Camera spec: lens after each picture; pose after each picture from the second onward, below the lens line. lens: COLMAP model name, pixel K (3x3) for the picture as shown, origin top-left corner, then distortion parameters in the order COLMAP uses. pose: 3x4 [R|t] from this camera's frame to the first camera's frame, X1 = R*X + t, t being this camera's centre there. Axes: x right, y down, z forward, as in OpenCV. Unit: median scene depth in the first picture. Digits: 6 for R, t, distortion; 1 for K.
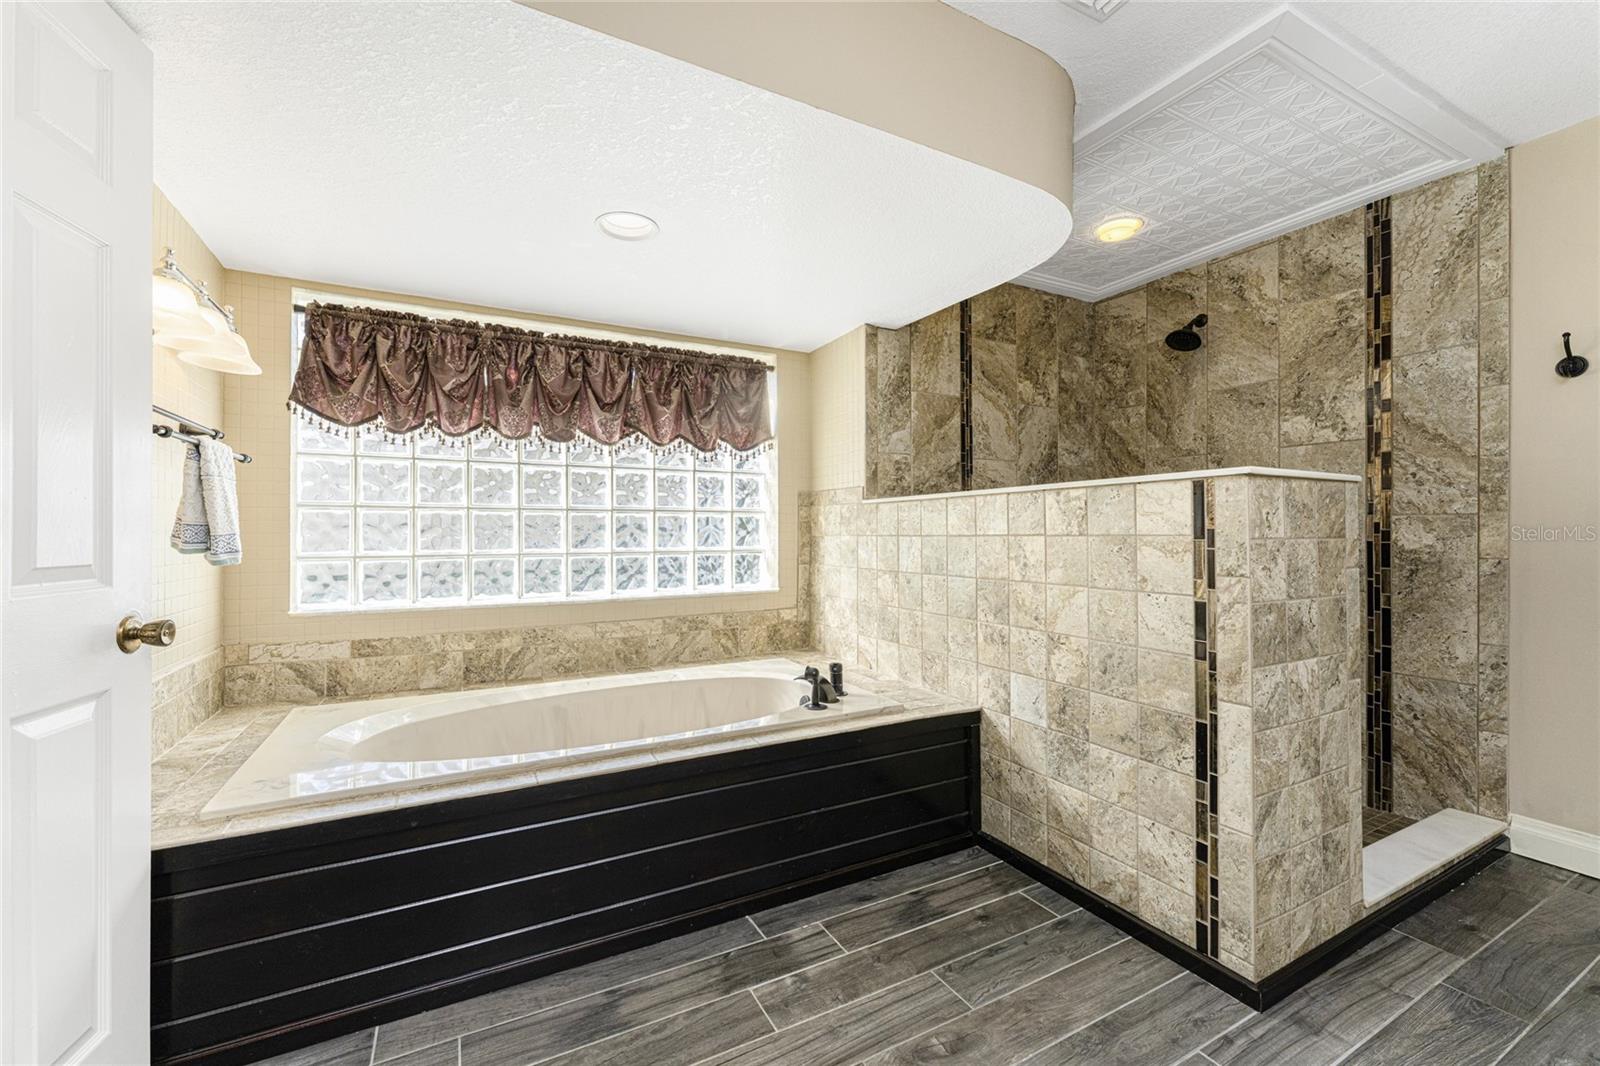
lens RADIAL K [[643.5, 0, 788.0], [0, 643.5, 533.0], [0, 0, 1]] dist [-0.001458, -0.000125]
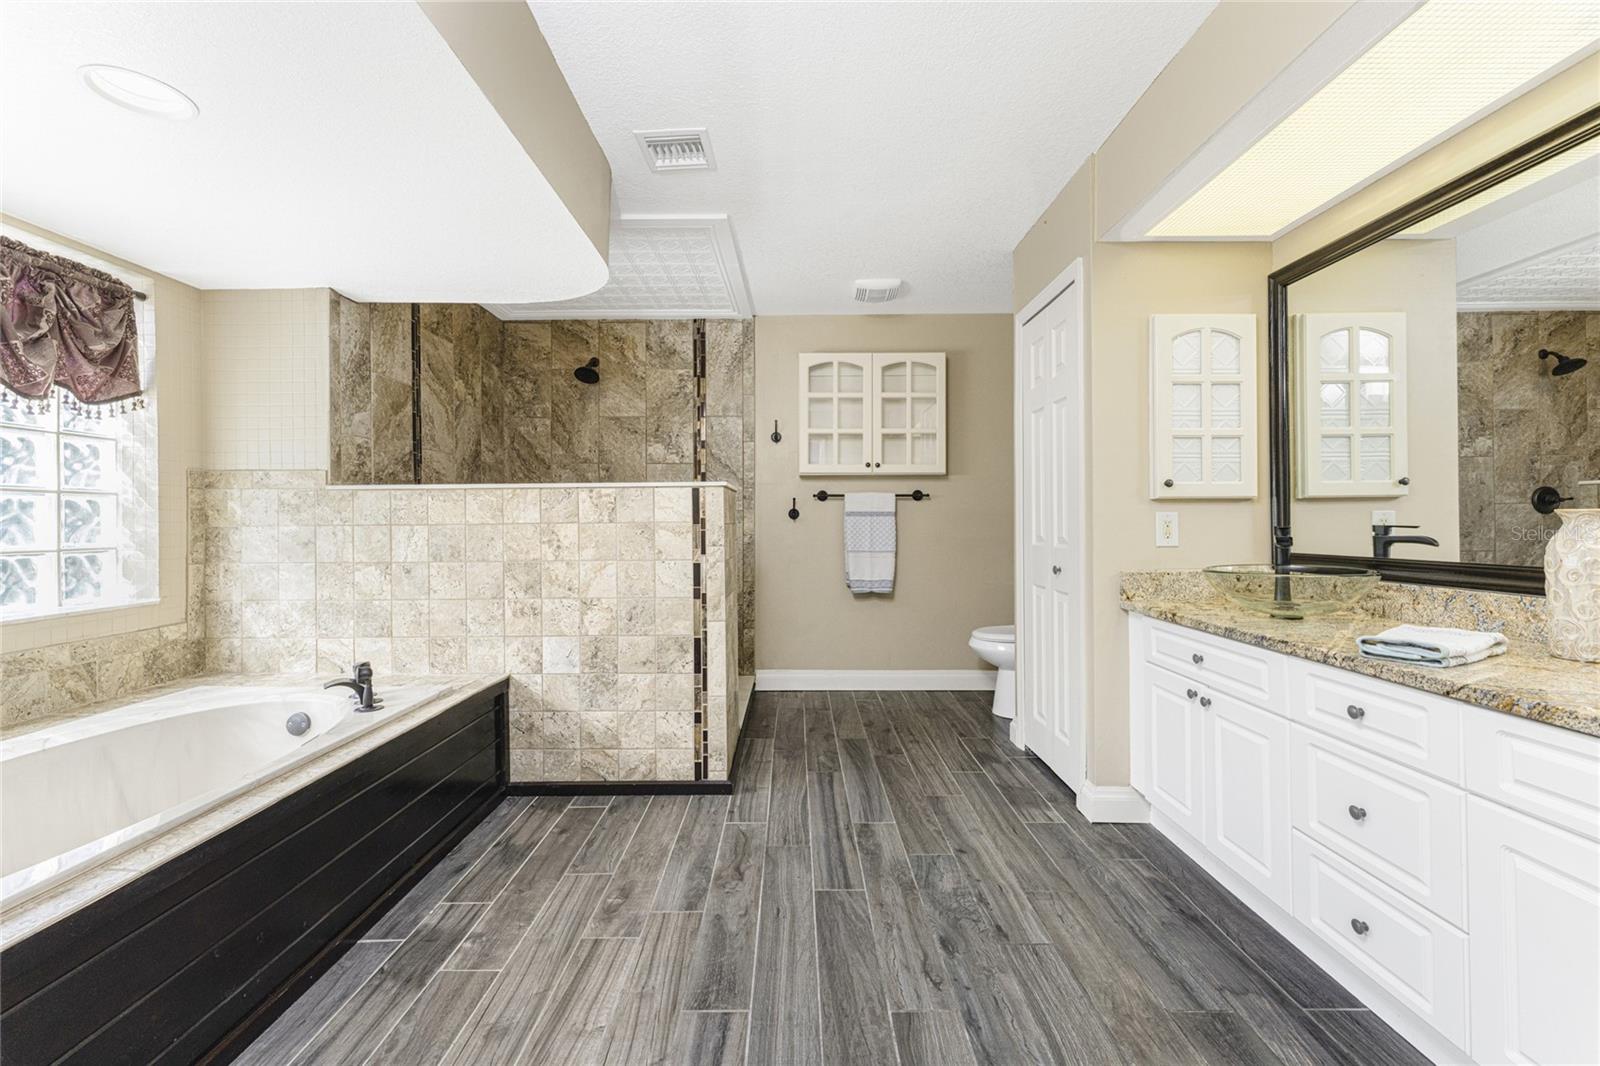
lens RADIAL K [[646.9, 0, 789.8], [0, 646.9, 526.4], [0, 0, 1]] dist [-0.001882, -0.000140]
pose [[0.468488, -0.008196, 0.883432, -0.368821], [0.005777, 0.999964, 0.006214, 0.003328], [-0.883451, 0.002193, 0.468518, 0.018224]]
